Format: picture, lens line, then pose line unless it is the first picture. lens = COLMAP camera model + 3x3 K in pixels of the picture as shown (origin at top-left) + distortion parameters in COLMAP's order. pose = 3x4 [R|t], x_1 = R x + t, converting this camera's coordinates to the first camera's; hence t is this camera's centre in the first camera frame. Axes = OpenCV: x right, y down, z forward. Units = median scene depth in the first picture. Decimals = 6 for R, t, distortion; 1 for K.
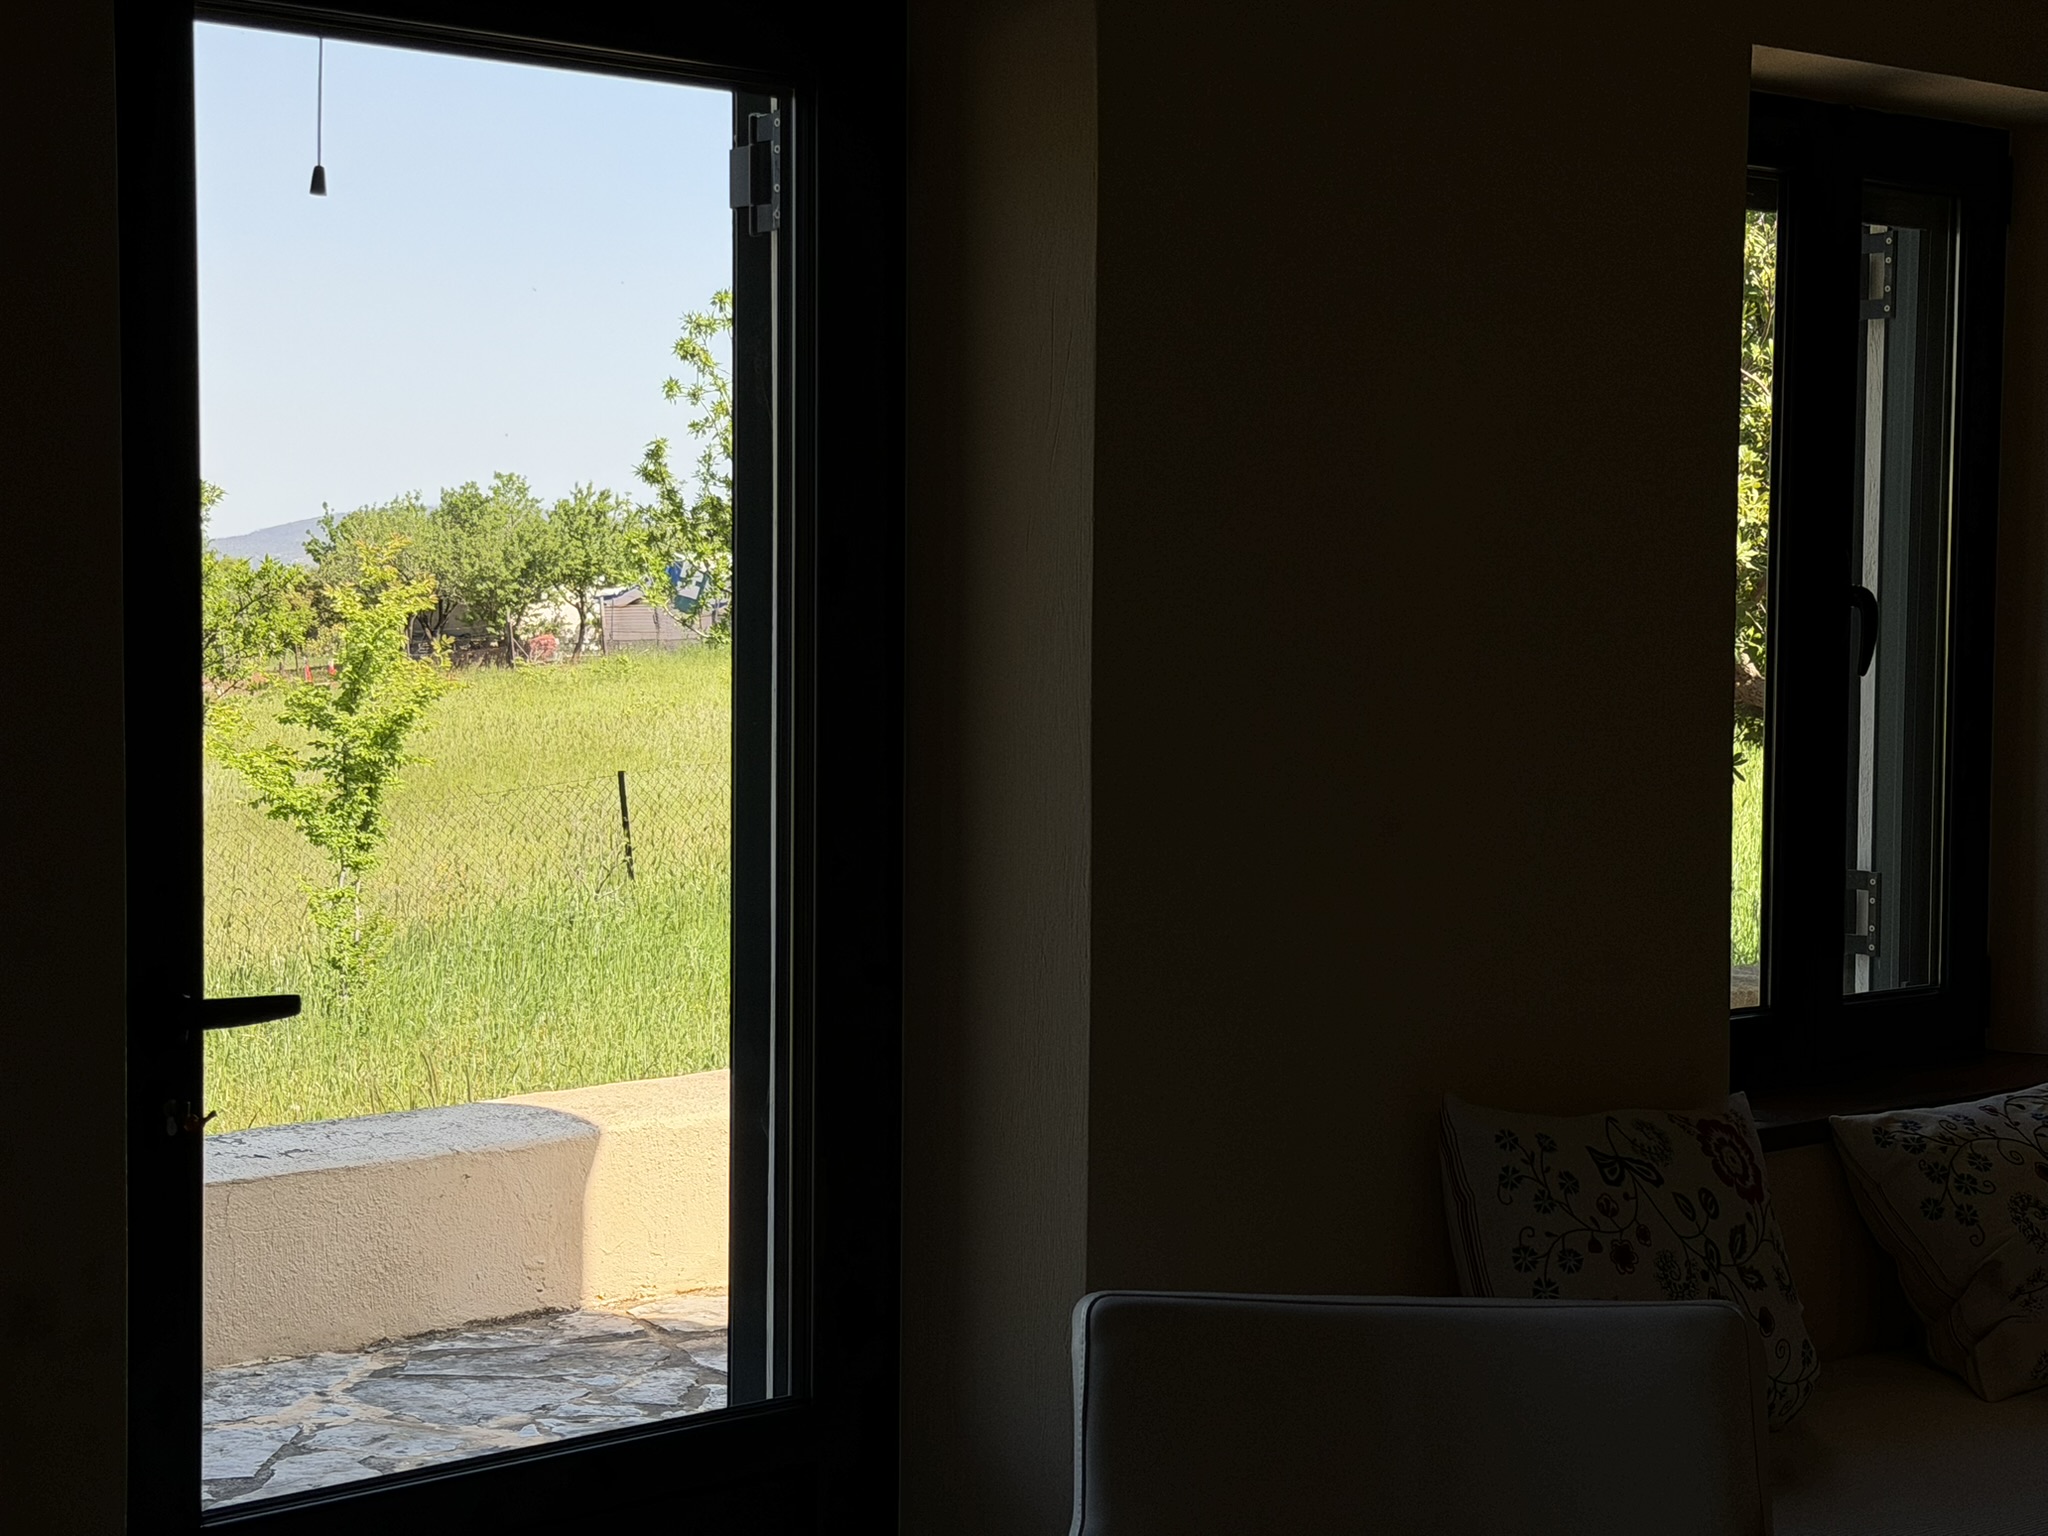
lens RADIAL K [[3503.3, 0, 1024.0], [0, 3503.3, 768.0], [0, 0, 1]] dist [0.120956, 0.092805]
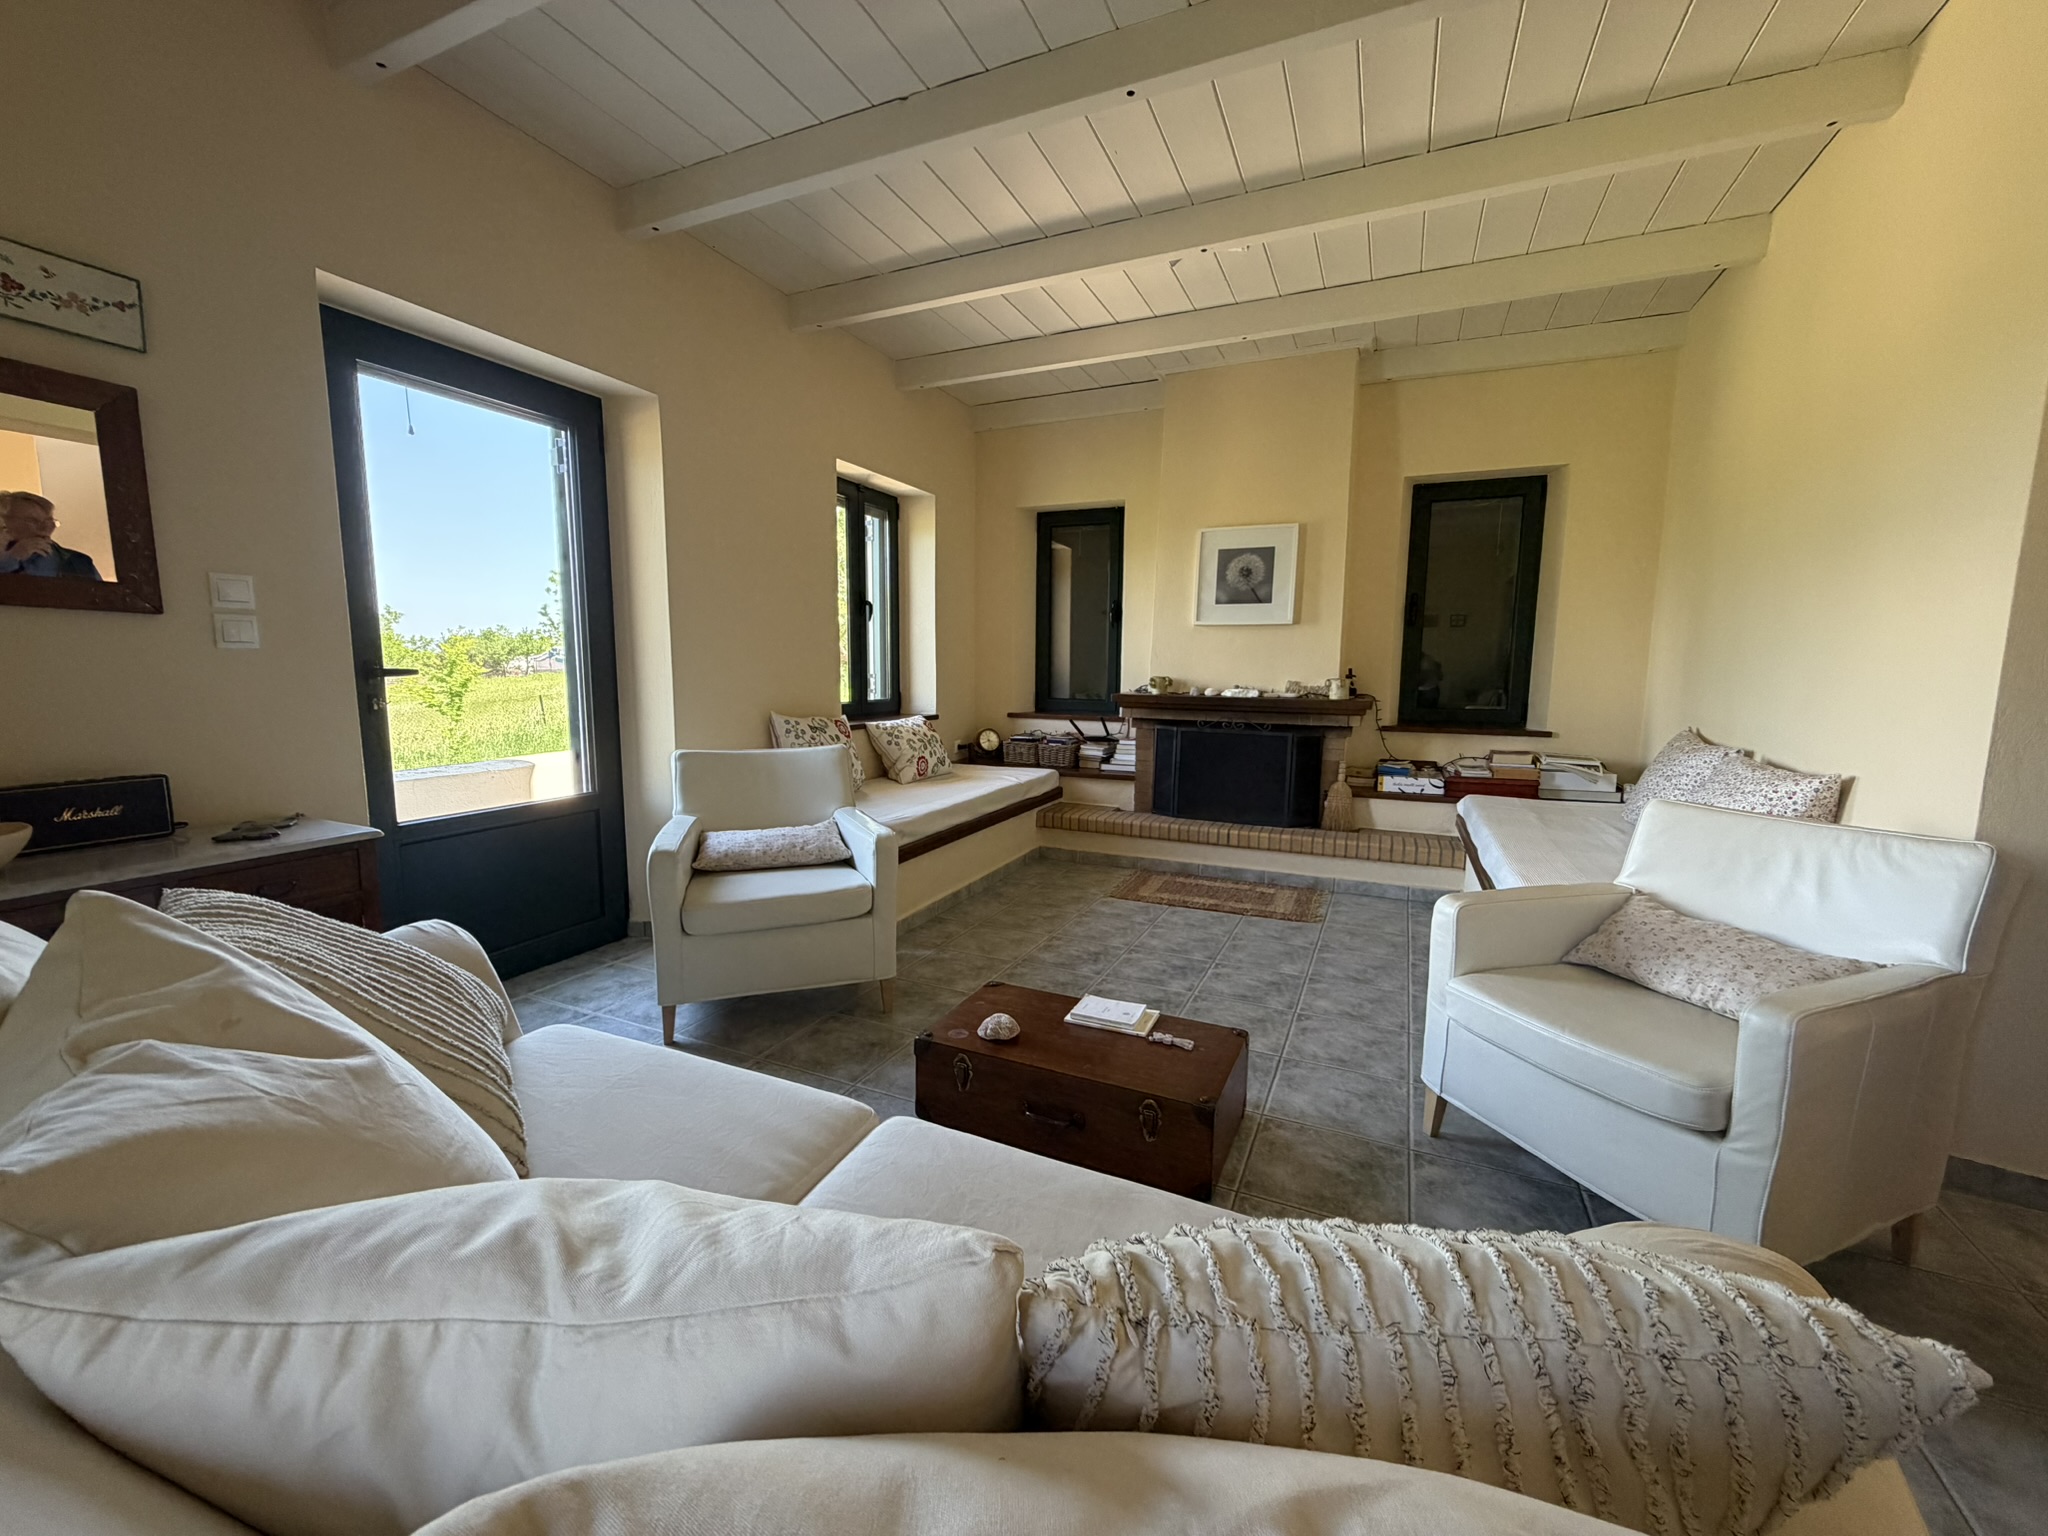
lens RADIAL K [[813.4, 0, 1024.0], [0, 813.4, 768.0], [0, 0, 1]] dist [-0.000631, 0.000108]
pose [[0.913536, -0.052634, 0.403339, 0.004866], [0.021143, 0.996397, 0.082138, 0.071768], [-0.406209, -0.066509, 0.911357, 0.027016]]
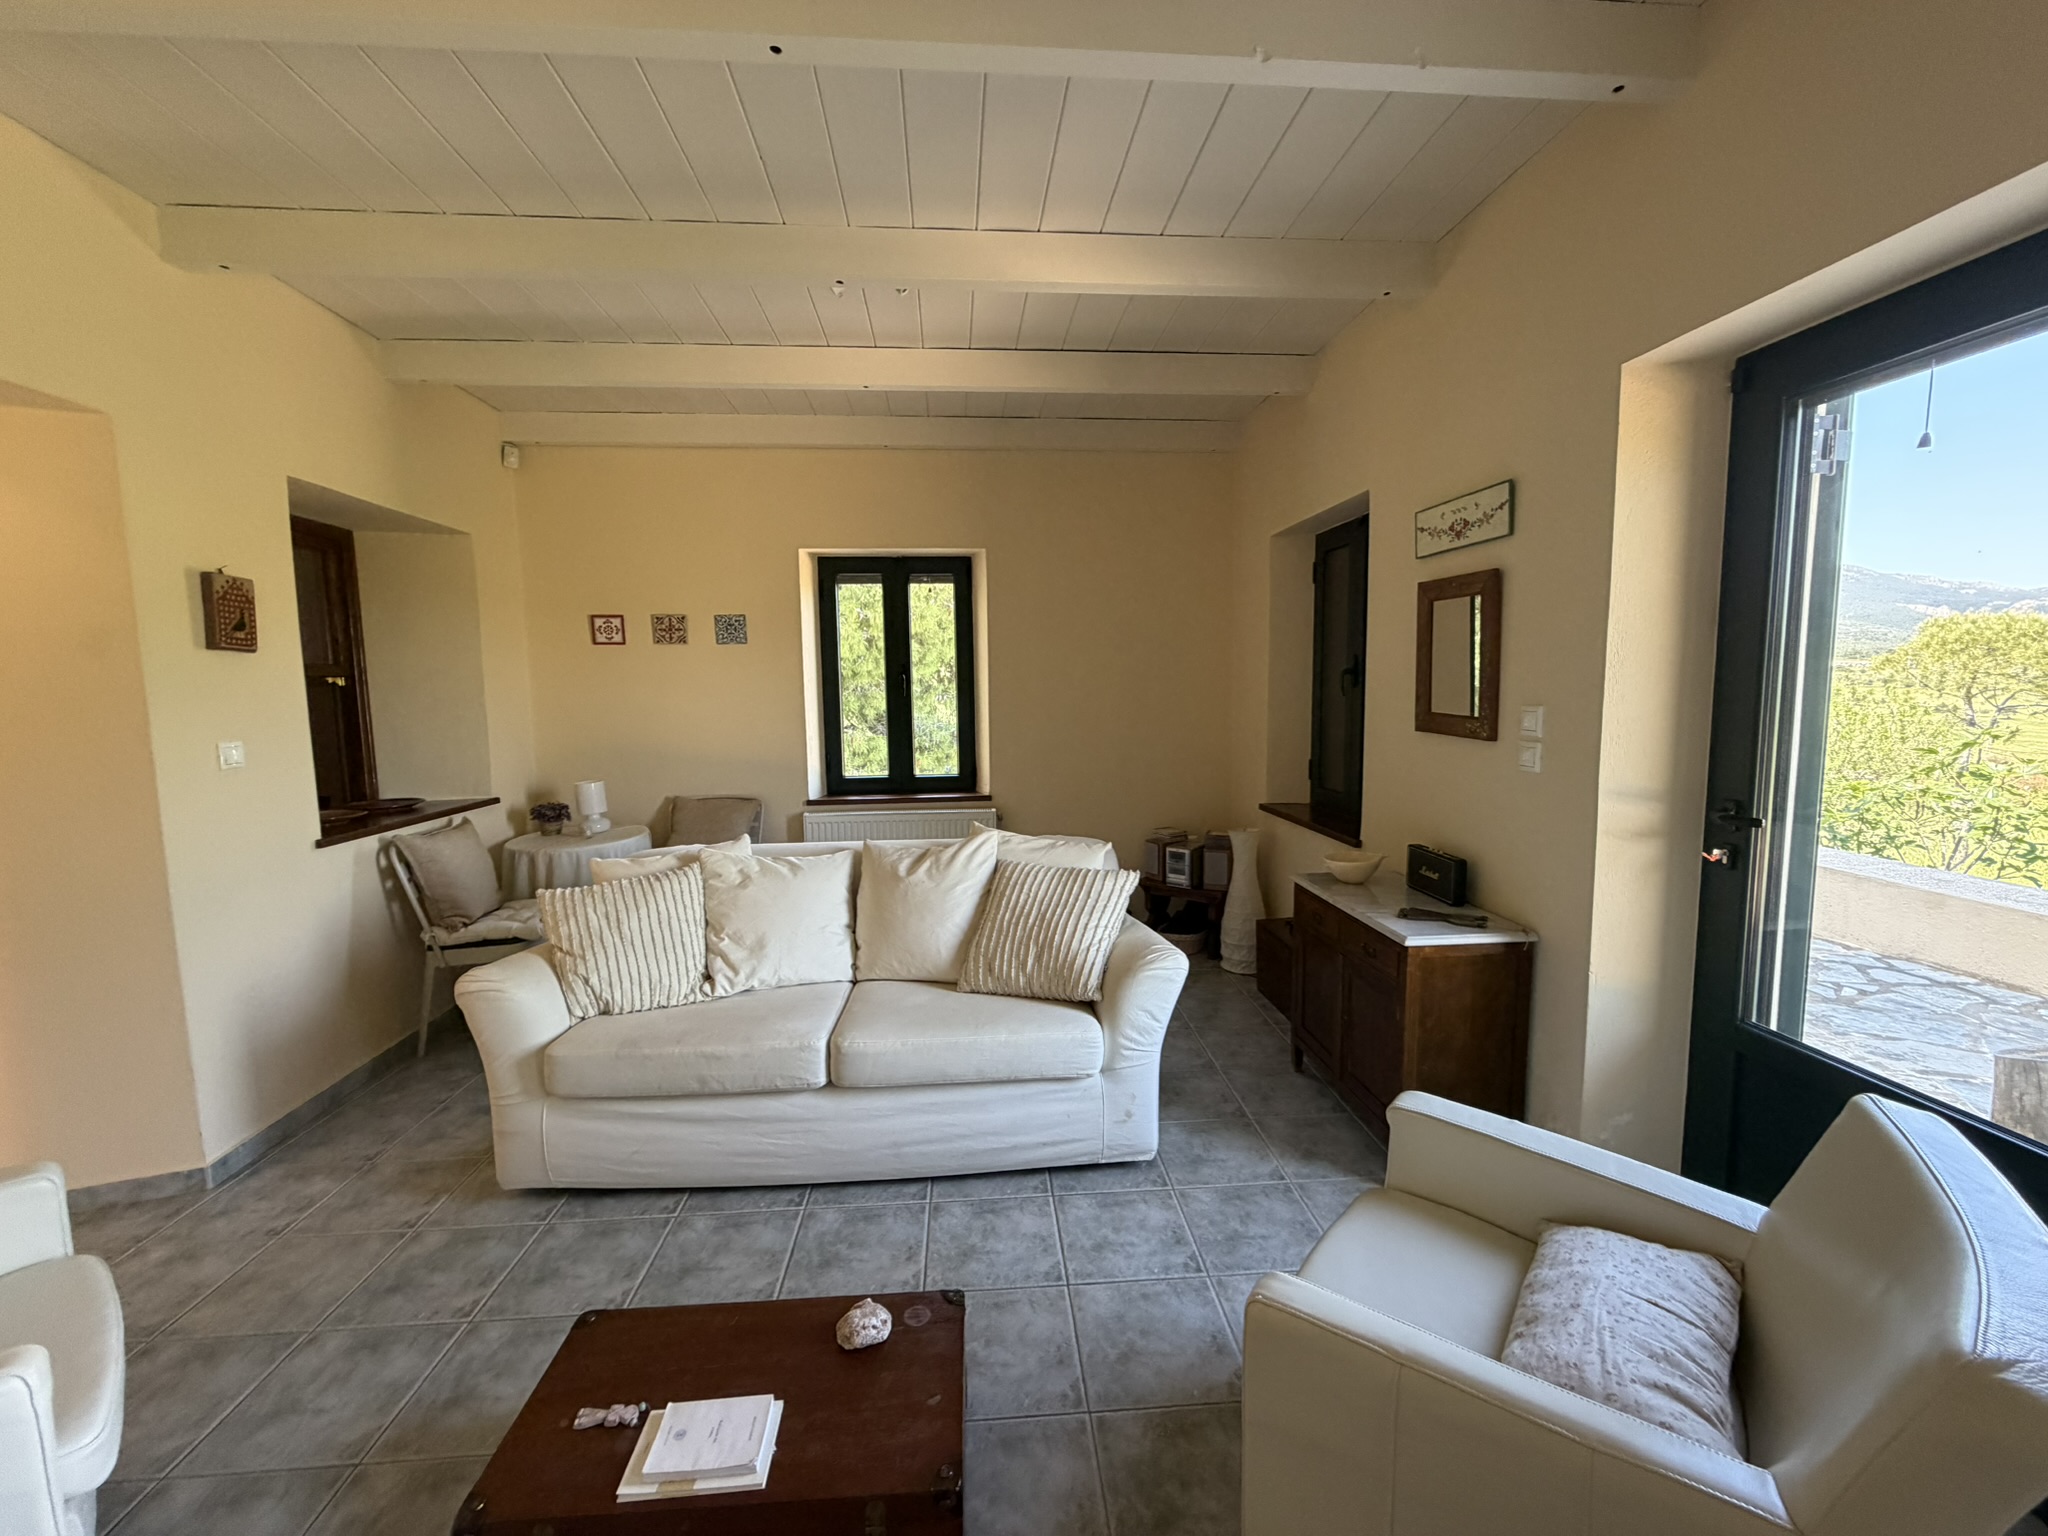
lens RADIAL K [[813.4, 0, 1024.0], [0, 813.4, 768.0], [0, 0, 1]] dist [-0.000631, 0.000108]
pose [[-0.601016, 0.083476, -0.794866, 0.345492], [-0.033286, 0.991053, 0.129248, -0.014654], [0.798544, 0.104138, -0.592860, 0.611146]]
